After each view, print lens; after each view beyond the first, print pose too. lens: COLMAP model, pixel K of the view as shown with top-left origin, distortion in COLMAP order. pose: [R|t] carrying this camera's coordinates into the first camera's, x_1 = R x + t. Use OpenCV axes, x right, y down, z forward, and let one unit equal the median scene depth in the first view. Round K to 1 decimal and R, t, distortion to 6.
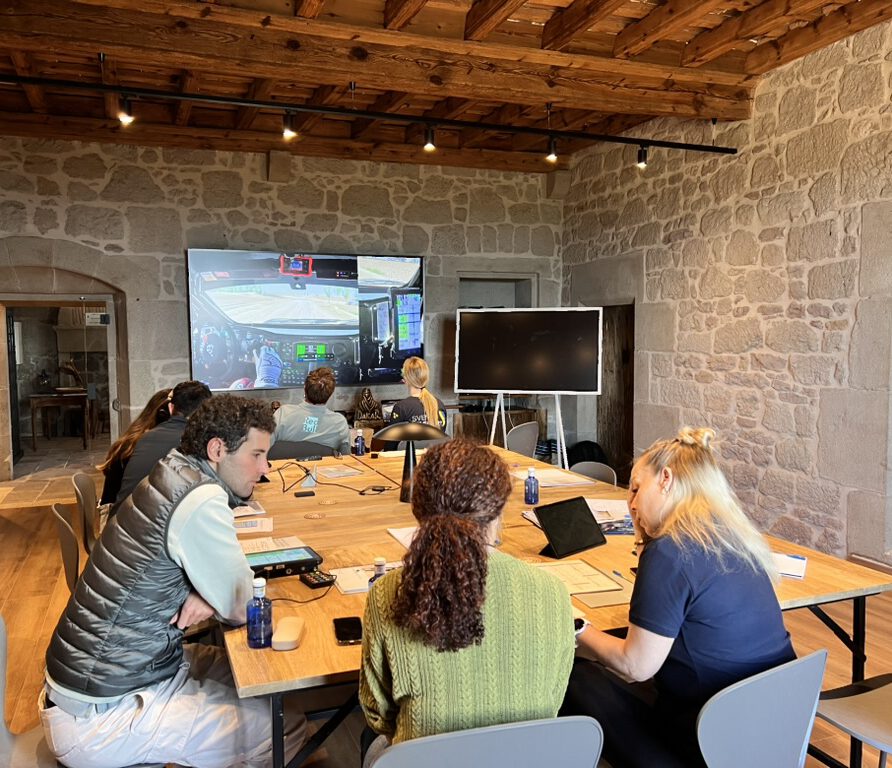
lens RADIAL K [[767.8, 0, 441.7], [0, 767.8, 385.9], [0, 0, 1]] dist [0.053971, -0.055658]
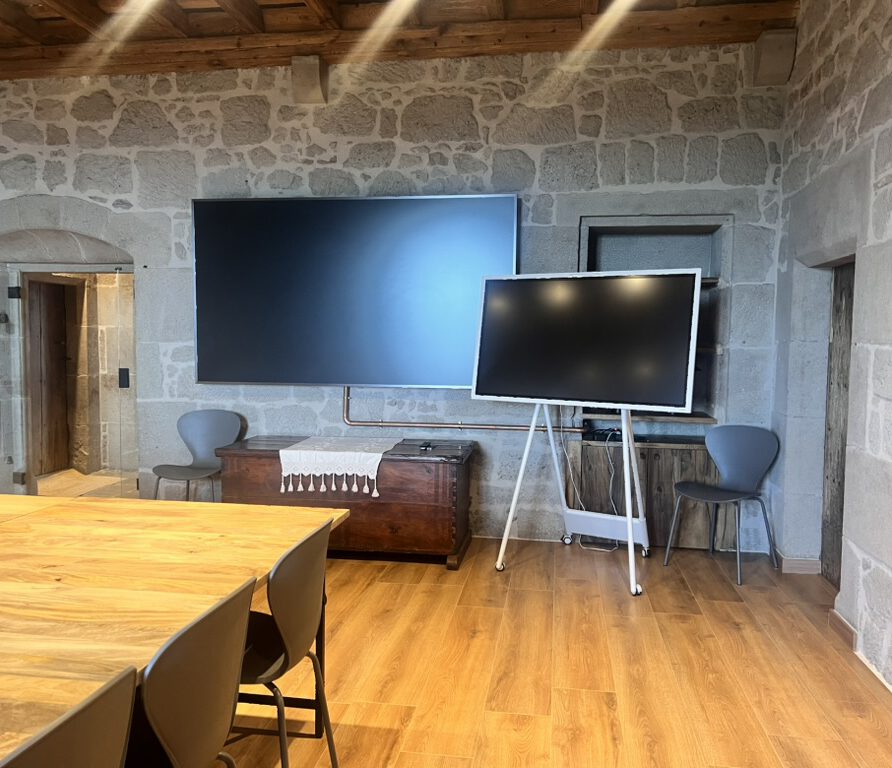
lens RADIAL K [[767.8, 0, 444.0], [0, 767.8, 387.9], [0, 0, 1]] dist [0.053971, -0.055658]
pose [[0.866315, 0.049685, -0.497021, 0.294030], [-0.053114, 0.998562, 0.007243, -0.007628], [0.496666, 0.020125, 0.867708, 0.469731]]
